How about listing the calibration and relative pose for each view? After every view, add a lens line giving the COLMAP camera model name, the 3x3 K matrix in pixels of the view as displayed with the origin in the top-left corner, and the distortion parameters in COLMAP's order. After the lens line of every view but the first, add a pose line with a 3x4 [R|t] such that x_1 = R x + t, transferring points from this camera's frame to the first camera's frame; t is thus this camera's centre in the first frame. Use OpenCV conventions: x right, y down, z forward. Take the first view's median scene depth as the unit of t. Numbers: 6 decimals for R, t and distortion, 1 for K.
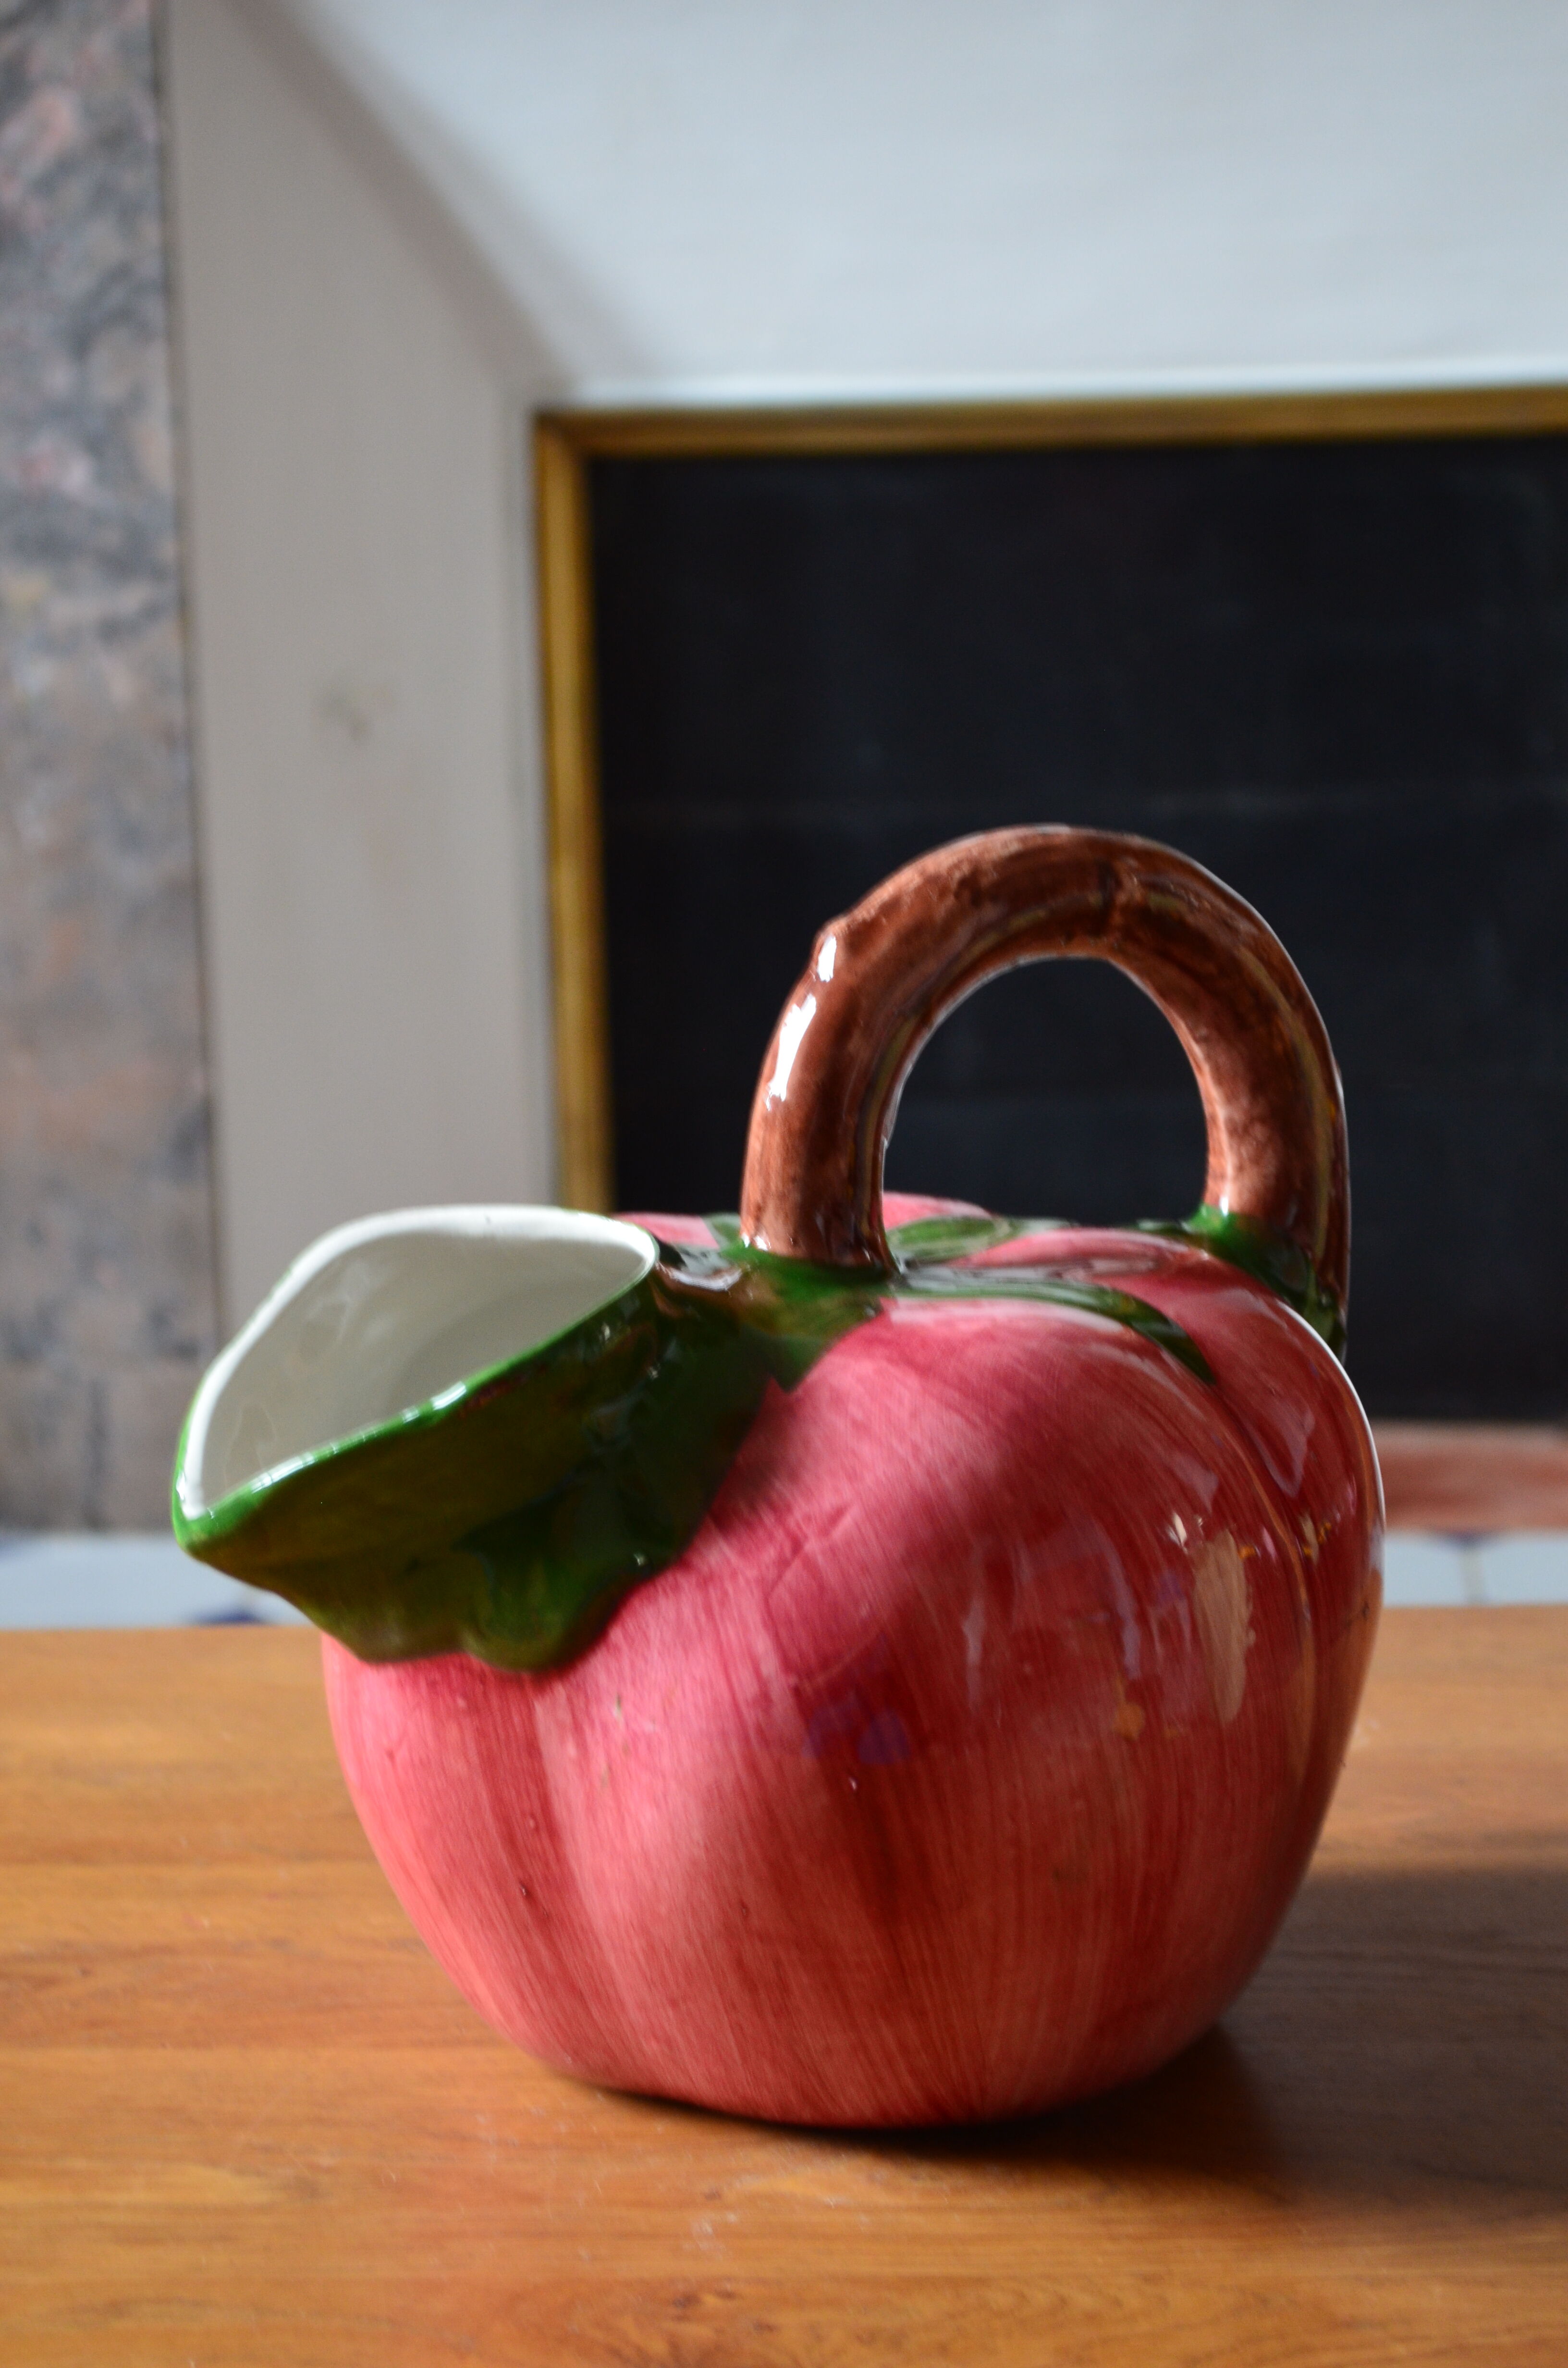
lens RADIAL K [[4838.3, 0, 766.5], [0, 4838.3, 1187.1], [0, 0, 1]] dist [0.050682, 0.000000]
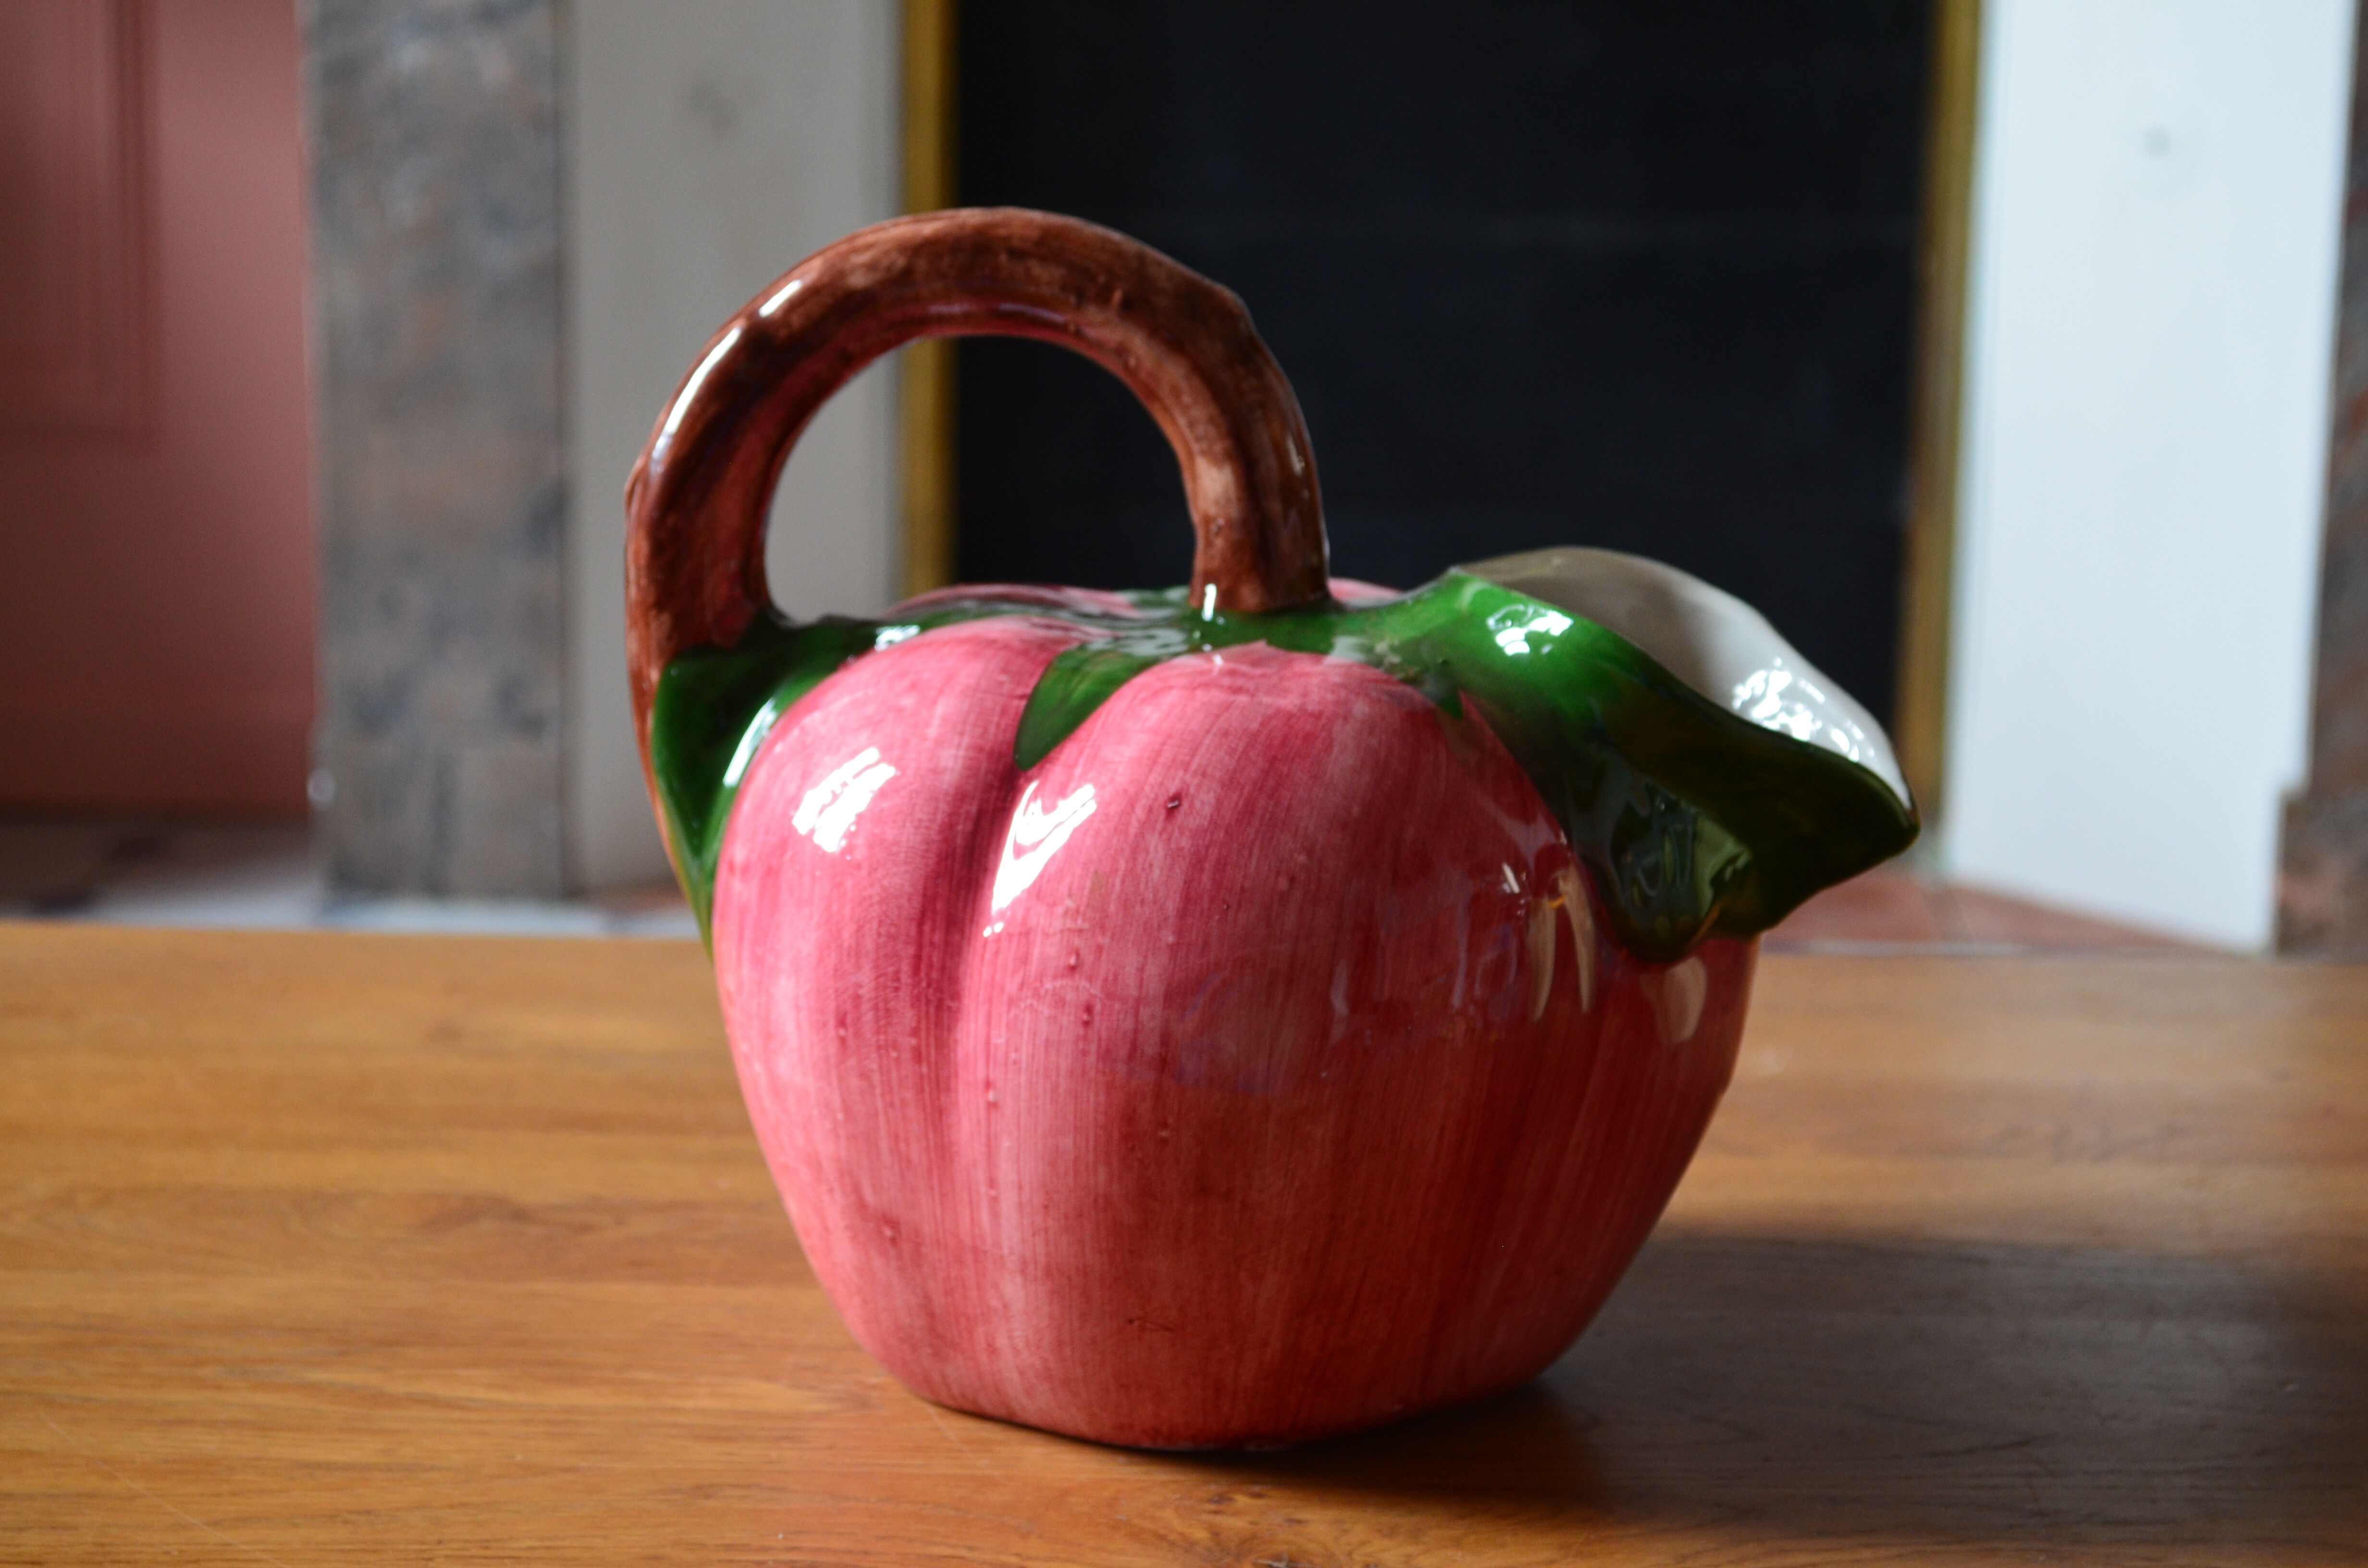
lens RADIAL K [[4885.1, 0, 1203.3], [0, 4885.1, 797.2], [0, 0, 1]] dist [0.005834, 0.000000]
pose [[0.998440, 0.035856, 0.042802, -0.056613], [-0.037249, 0.998786, 0.032221, 0.025869], [-0.041595, -0.033765, 0.998564, -0.082829]]
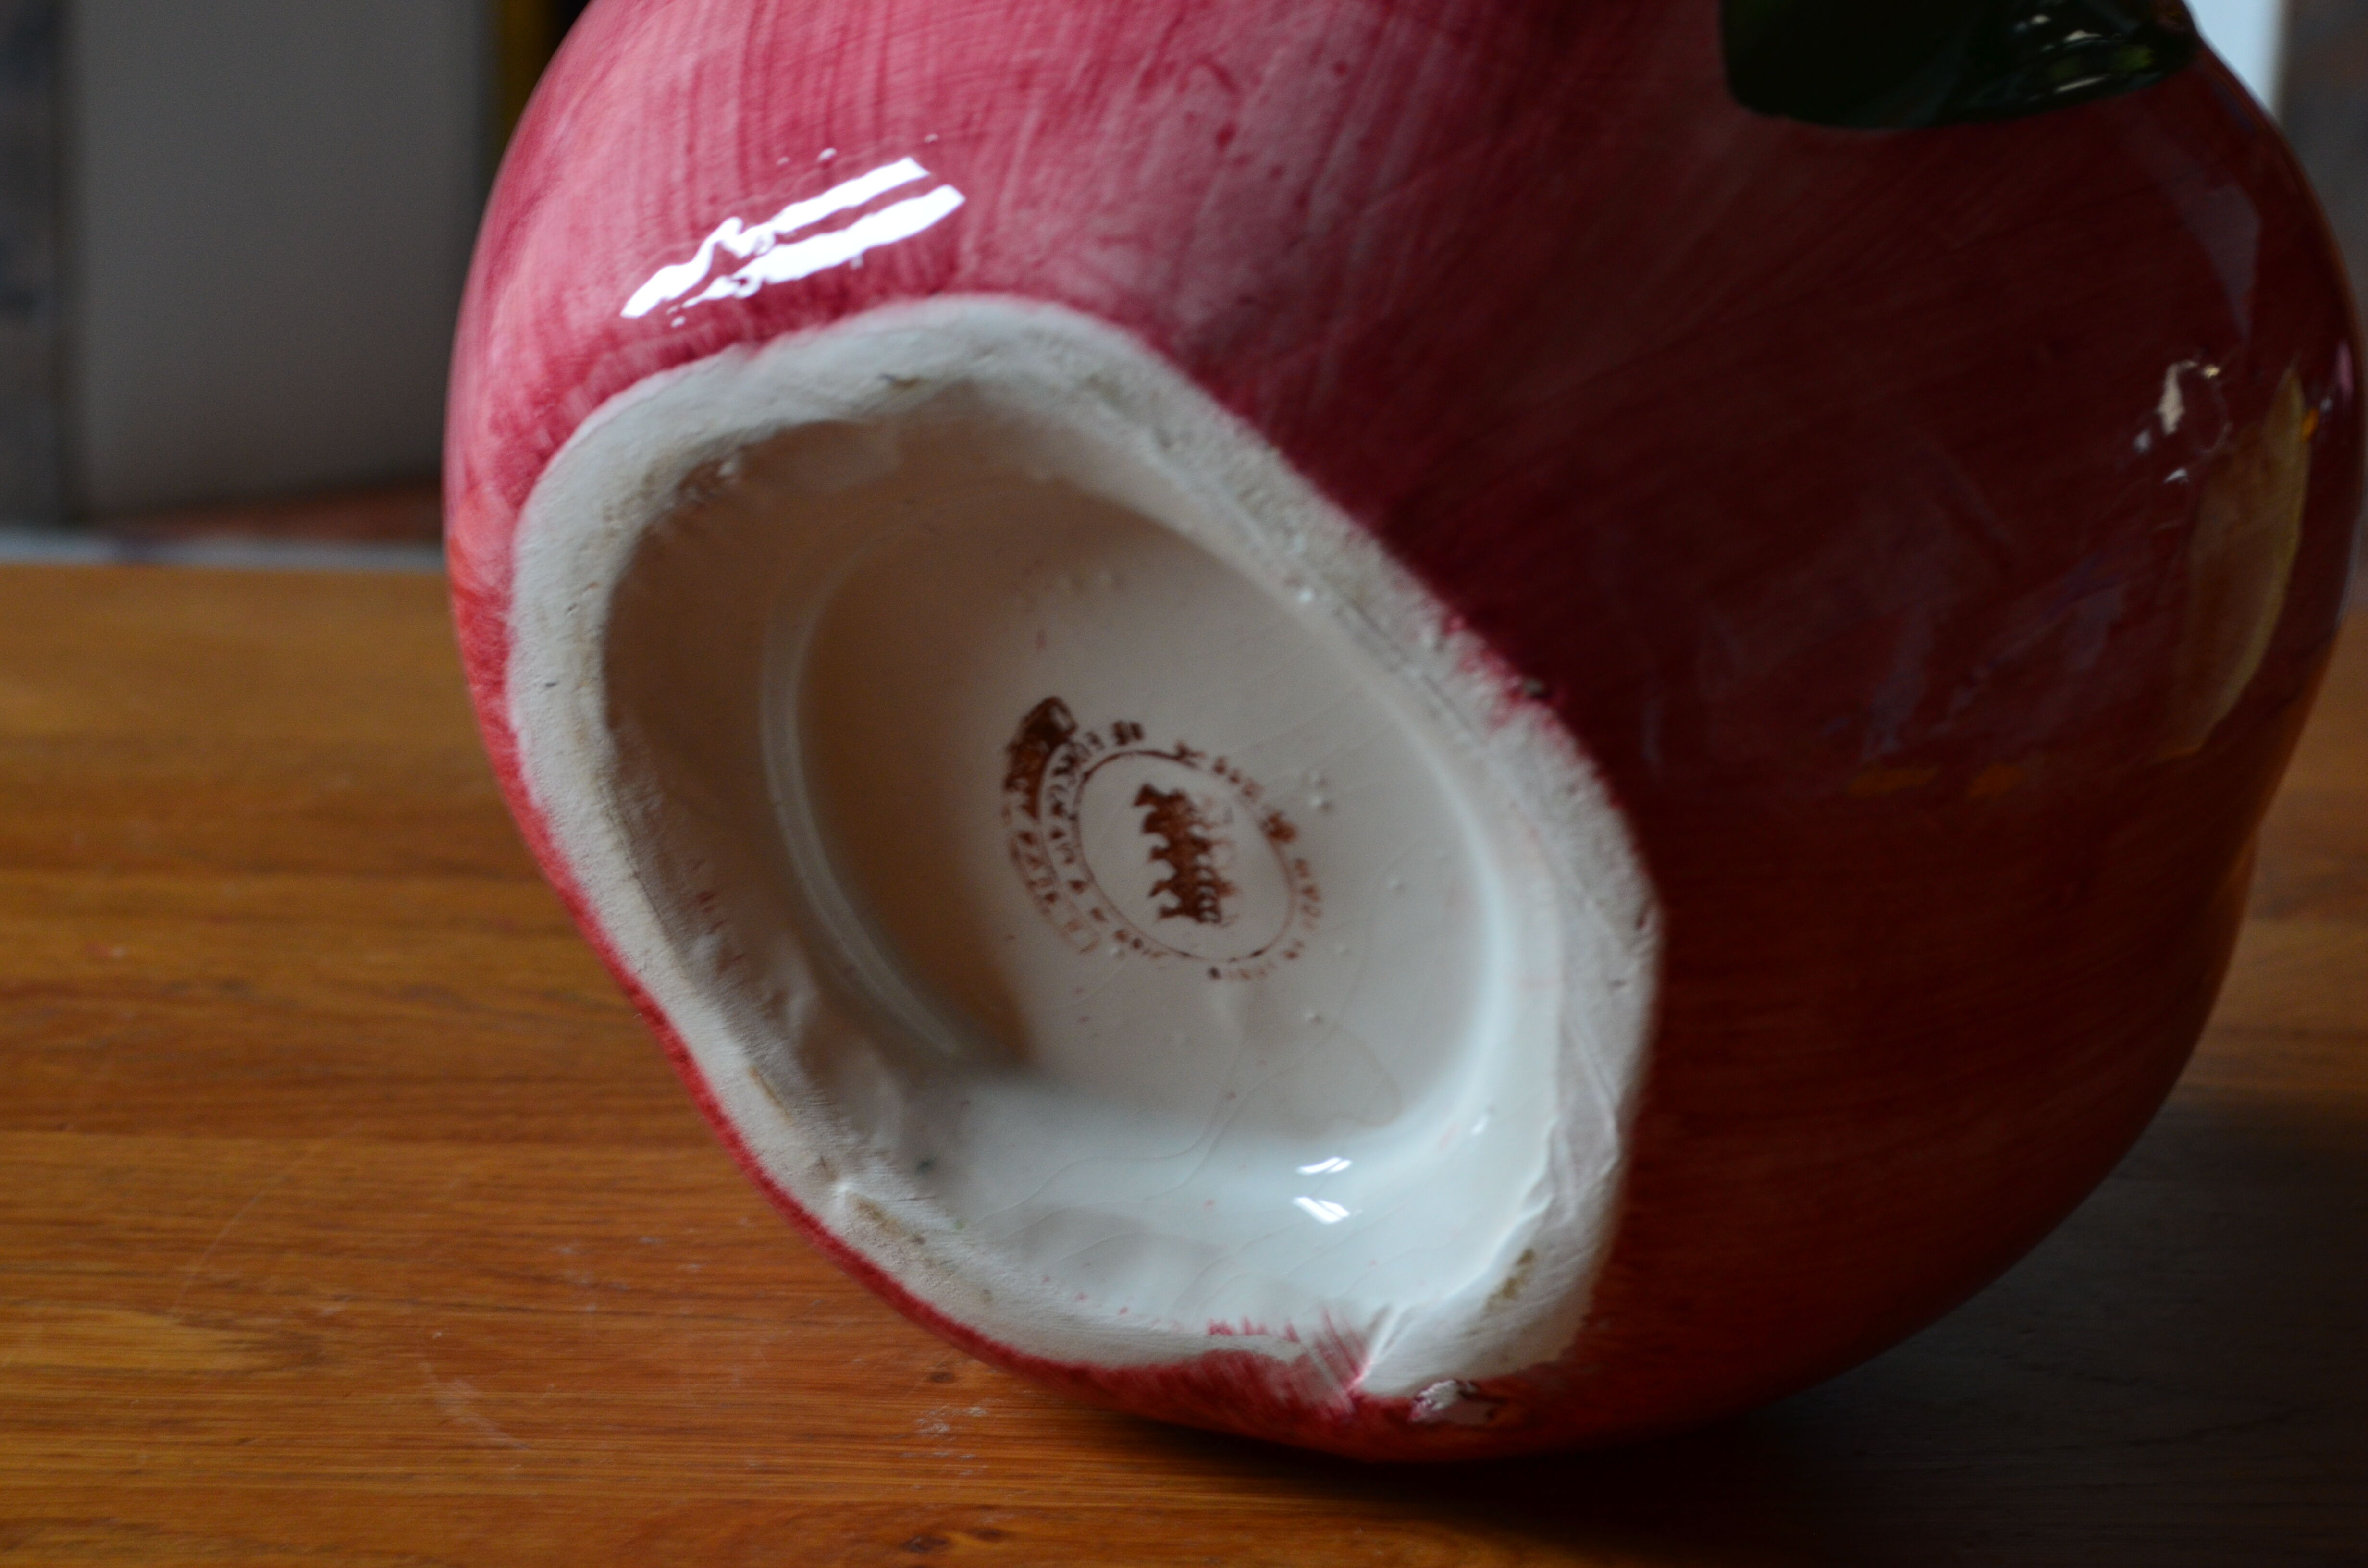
lens RADIAL K [[5335.4, 0, 1183.6], [0, 5335.4, 778.5], [0, 0, 1]] dist [0.058587, 0.000000]
pose [[0.993844, 0.036748, 0.104517, -0.045585], [-0.046697, 0.994439, 0.094399, 0.048921], [-0.100467, -0.098698, 0.990033, 0.244555]]
